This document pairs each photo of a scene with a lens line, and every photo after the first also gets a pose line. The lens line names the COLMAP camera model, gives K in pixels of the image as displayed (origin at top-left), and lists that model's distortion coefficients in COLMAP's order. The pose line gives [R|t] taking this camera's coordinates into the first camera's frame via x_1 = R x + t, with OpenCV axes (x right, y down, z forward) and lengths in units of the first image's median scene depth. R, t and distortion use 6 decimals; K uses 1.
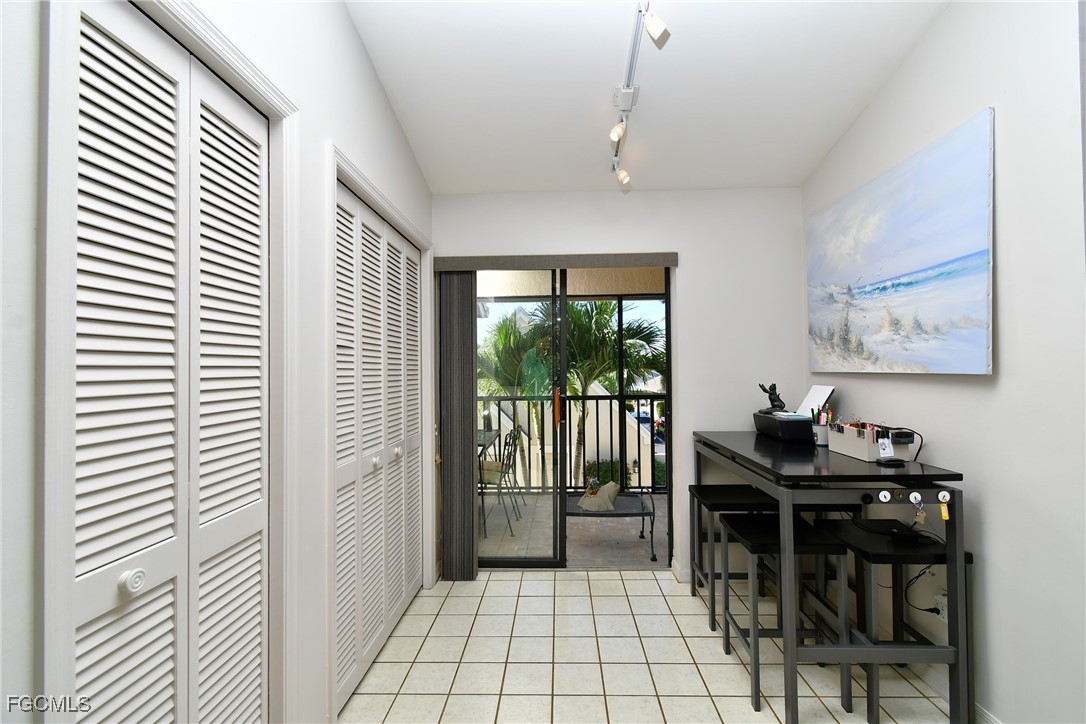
lens RADIAL K [[478.0, 0, 543.2], [0, 478.0, 362.0], [0, 0, 1]] dist [0.005180, -0.003240]
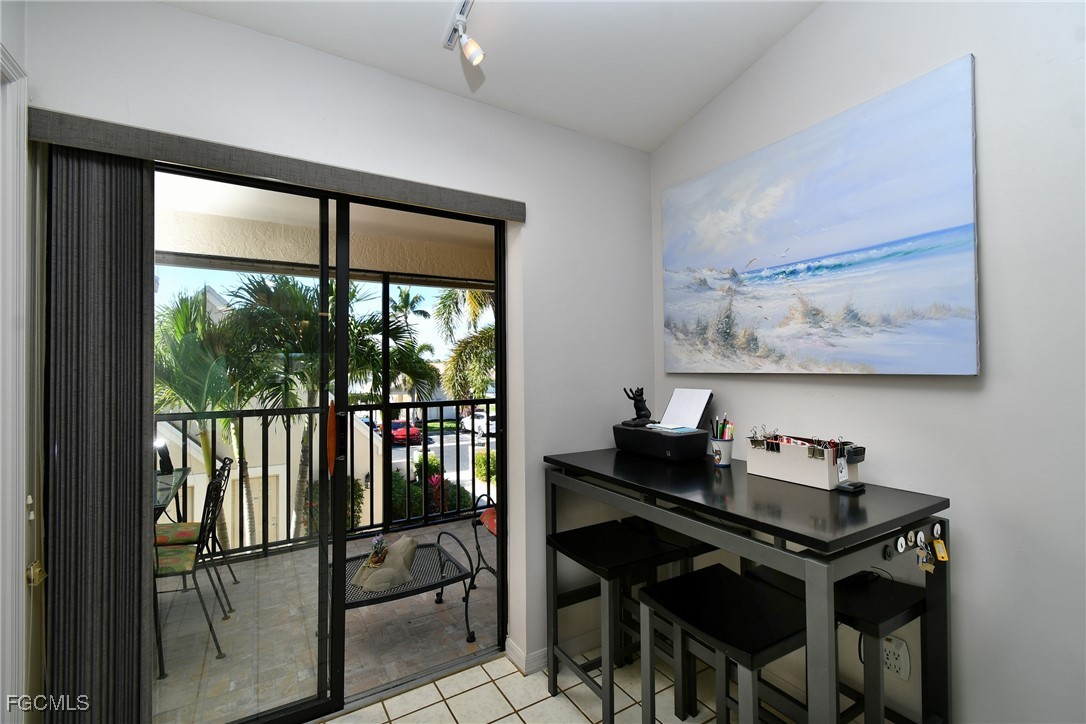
lens RADIAL K [[478.0, 0, 548.0], [0, 478.0, 361.7], [0, 0, 1]] dist [0.005180, -0.003240]
pose [[0.833830, 0.009211, 0.551944, -0.092121], [-0.007668, 0.999958, -0.005104, 0.008576], [-0.551968, 0.000023, 0.833865, 0.474992]]
